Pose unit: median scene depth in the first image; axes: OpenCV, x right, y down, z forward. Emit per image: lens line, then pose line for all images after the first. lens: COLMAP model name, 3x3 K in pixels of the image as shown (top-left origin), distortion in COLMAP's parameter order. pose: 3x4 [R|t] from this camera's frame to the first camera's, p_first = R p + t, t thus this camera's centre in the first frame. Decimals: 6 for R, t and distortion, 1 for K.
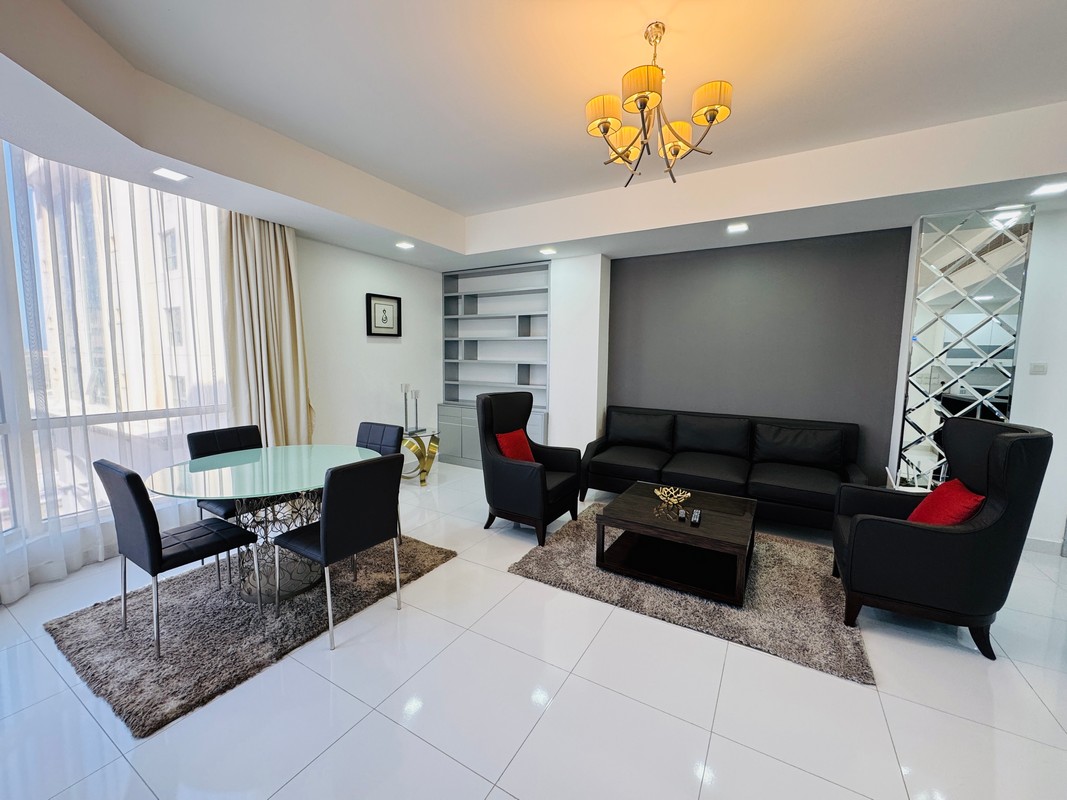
lens RADIAL K [[425.7, 0, 531.1], [0, 425.7, 400.5], [0, 0, 1]] dist [-0.004659, 0.000642]
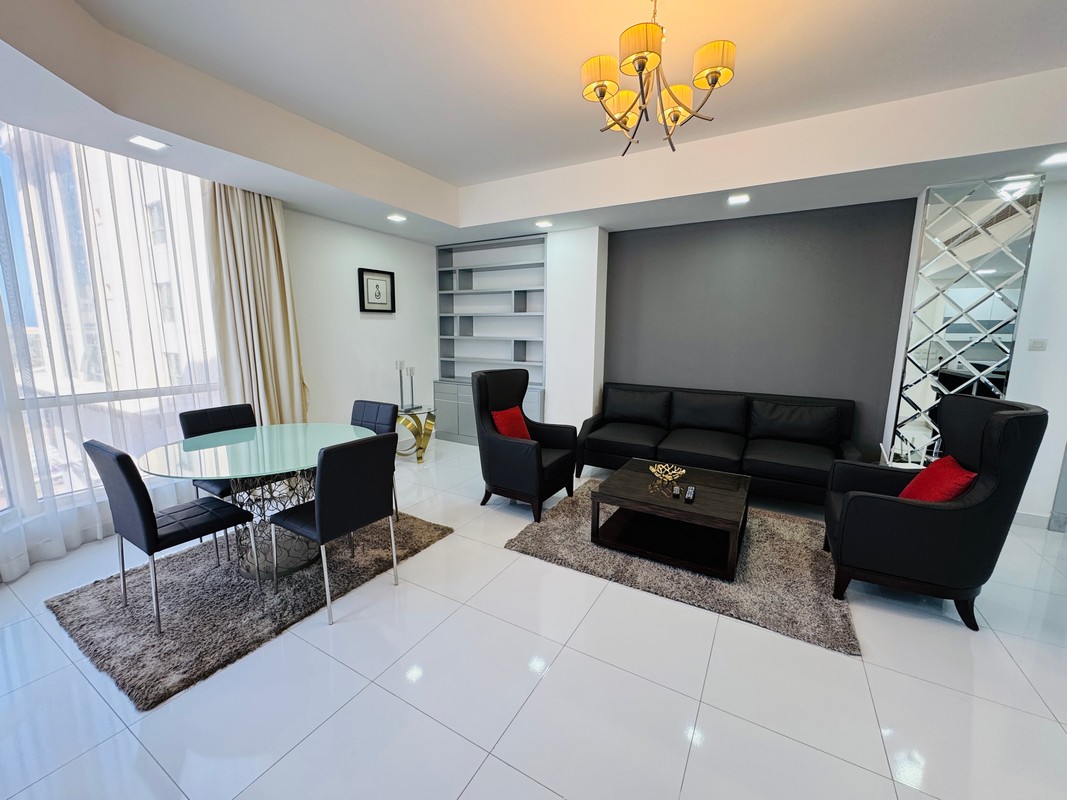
lens RADIAL K [[425.7, 0, 531.1], [0, 425.7, 400.5], [0, 0, 1]] dist [-0.004659, 0.000642]
pose [[0.999984, -0.003182, 0.004763, 0.005218], [0.002904, 0.998358, 0.057202, -0.003787], [-0.004937, -0.057187, 0.998351, 0.006757]]
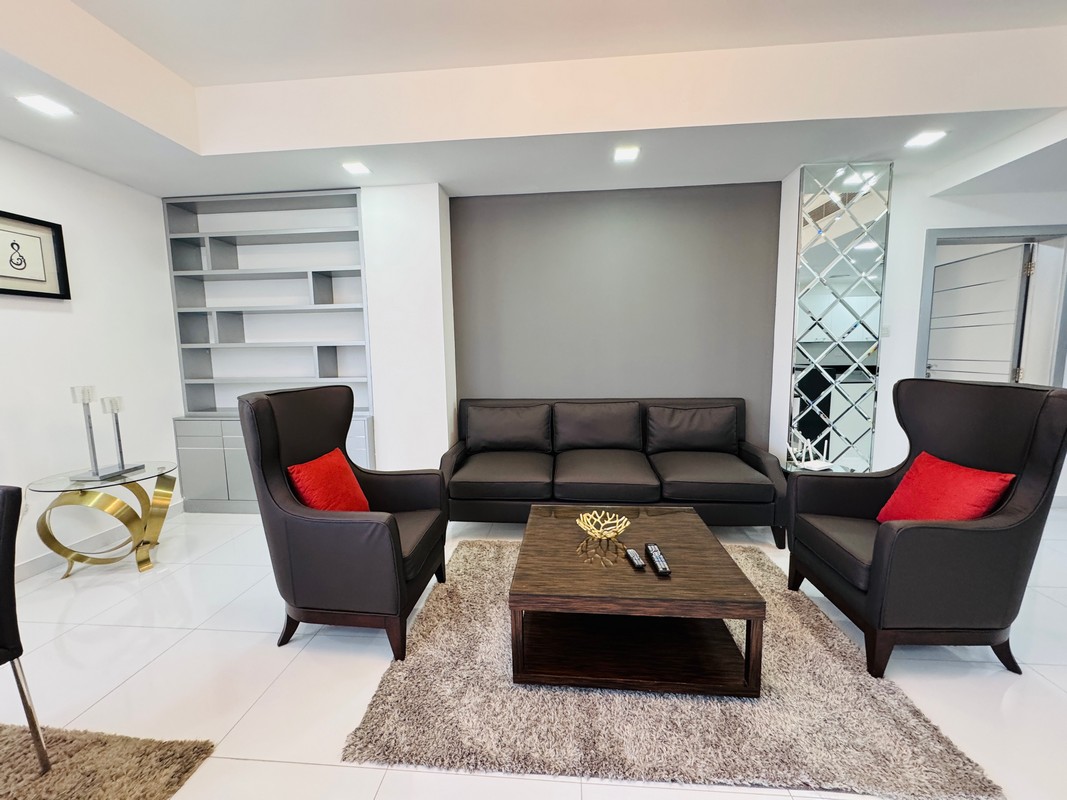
lens RADIAL K [[425.7, 0, 531.1], [0, 425.7, 400.5], [0, 0, 1]] dist [-0.004659, 0.000642]
pose [[0.901092, -0.075522, 0.427002, -0.029227], [0.070639, 0.997129, 0.027291, 0.003987], [-0.427837, 0.005572, 0.903839, 0.383377]]
